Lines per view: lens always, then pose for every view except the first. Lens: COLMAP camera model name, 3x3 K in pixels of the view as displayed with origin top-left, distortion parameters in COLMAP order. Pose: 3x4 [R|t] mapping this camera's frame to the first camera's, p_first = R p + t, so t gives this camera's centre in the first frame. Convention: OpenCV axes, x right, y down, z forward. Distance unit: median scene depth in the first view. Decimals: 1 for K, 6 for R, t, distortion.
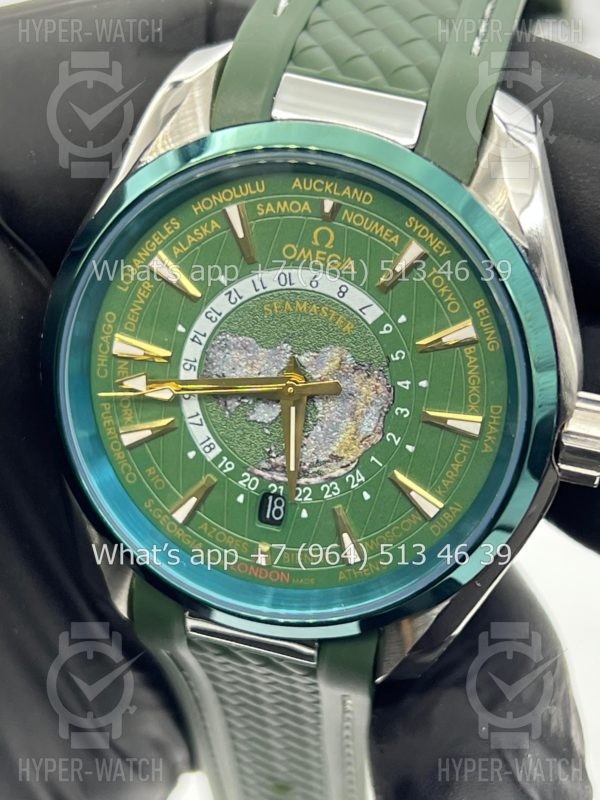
lens RADIAL K [[1846.4, 0, 296.2], [0, 1846.4, 402.5], [0, 0, 1]] dist [0.234186, 0.000000]
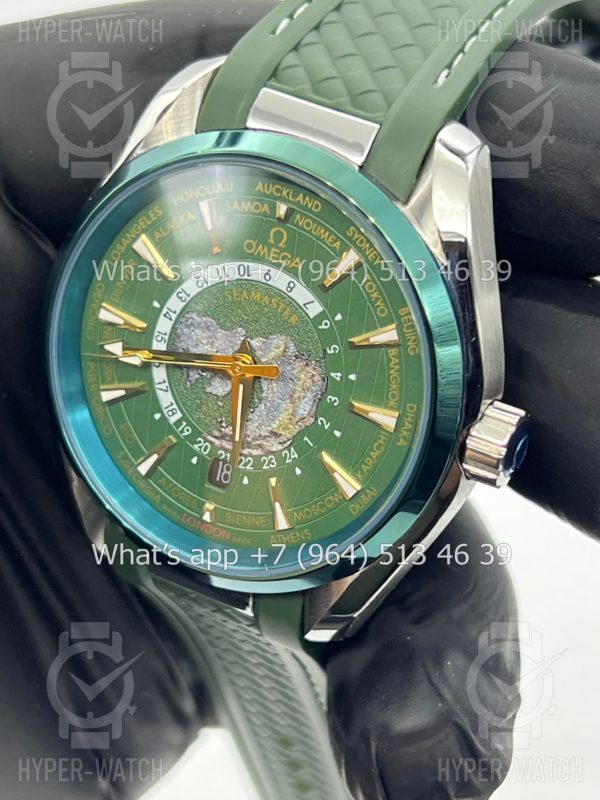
lens RADIAL K [[1846.4, 0, 306.6], [0, 1846.4, 404.7], [0, 0, 1]] dist [0.234186, 0.000000]
pose [[0.973539, 0.118736, -0.195252, 0.258317], [-0.116401, 0.992926, 0.023430, -0.016340], [0.196653, -0.000082, 0.980473, -0.093734]]
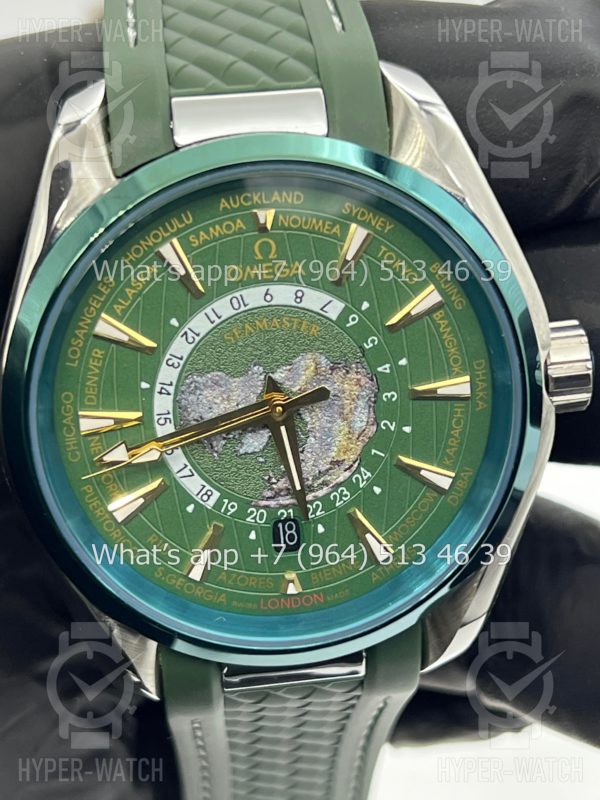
lens RADIAL K [[1846.4, 0, 296.9], [0, 1846.4, 387.8], [0, 0, 1]] dist [0.234186, 0.000000]
pose [[0.921637, -0.304650, 0.240362, -0.221461], [0.308812, 0.950889, 0.021116, -0.034940], [-0.234991, 0.054765, 0.970454, 0.058929]]
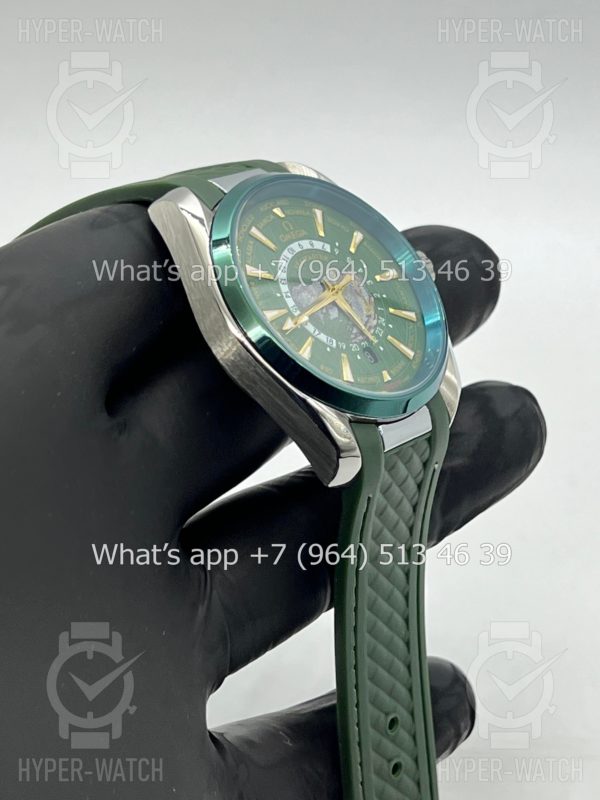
lens RADIAL K [[1846.4, 0, 300.2], [0, 1846.4, 401.9], [0, 0, 1]] dist [0.234186, 0.000000]
pose [[0.404749, -0.299289, 0.864063, -1.613539], [0.759839, 0.635789, -0.135707, 0.280669], [-0.508746, 0.711476, 0.484746, 0.214734]]
